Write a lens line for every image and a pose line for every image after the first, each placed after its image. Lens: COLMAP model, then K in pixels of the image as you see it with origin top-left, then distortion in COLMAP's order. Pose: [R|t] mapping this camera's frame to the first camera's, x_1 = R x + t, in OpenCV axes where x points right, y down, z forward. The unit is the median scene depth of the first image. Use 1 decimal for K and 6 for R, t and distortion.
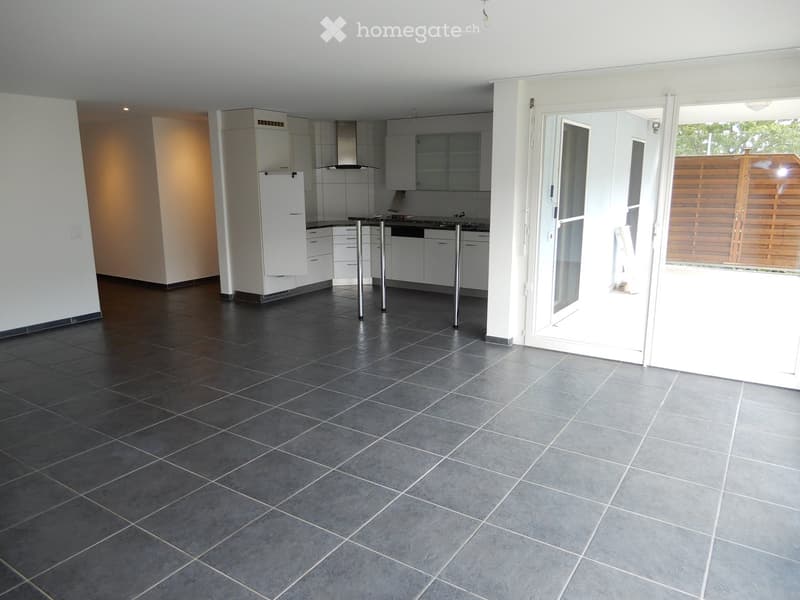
lens RADIAL K [[567.5, 0, 398.6], [0, 567.5, 301.0], [0, 0, 1]] dist [-0.004657, 0.002953]
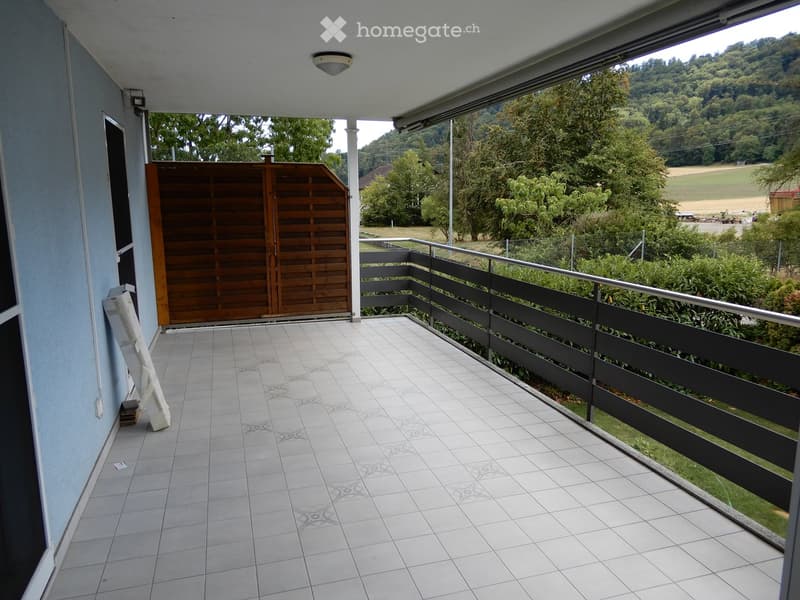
lens RADIAL K [[567.5, 0, 398.6], [0, 567.5, 301.0], [0, 0, 1]] dist [-0.004657, 0.002953]
pose [[0.628296, -0.138759, 0.765499, 0.162075], [0.164669, 0.985391, 0.043463, -0.099518], [-0.760347, 0.098747, 0.641967, 0.470324]]
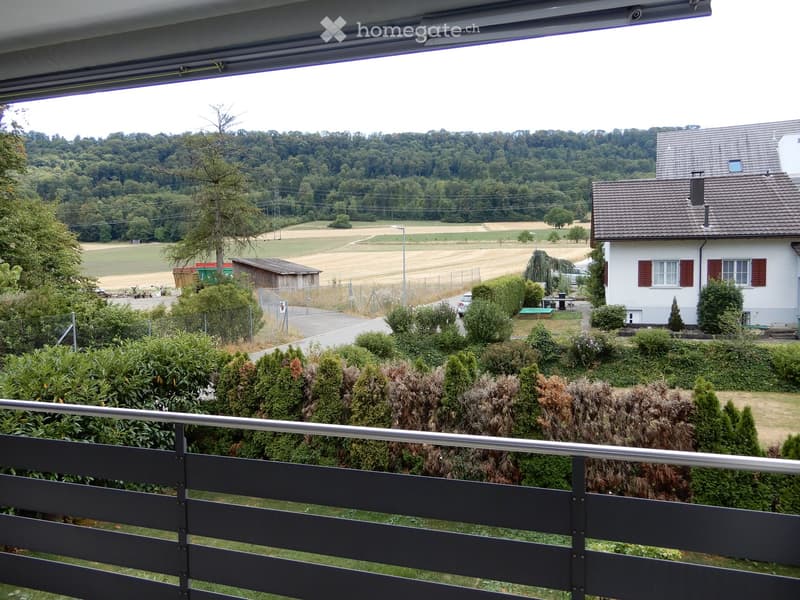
lens RADIAL K [[567.5, 0, 398.6], [0, 567.5, 301.0], [0, 0, 1]] dist [-0.004657, 0.002953]
pose [[-0.281481, -0.047407, 0.958395, 0.308503], [0.210955, 0.971287, 0.110002, -0.131907], [-0.936091, 0.233142, -0.263398, 0.590722]]
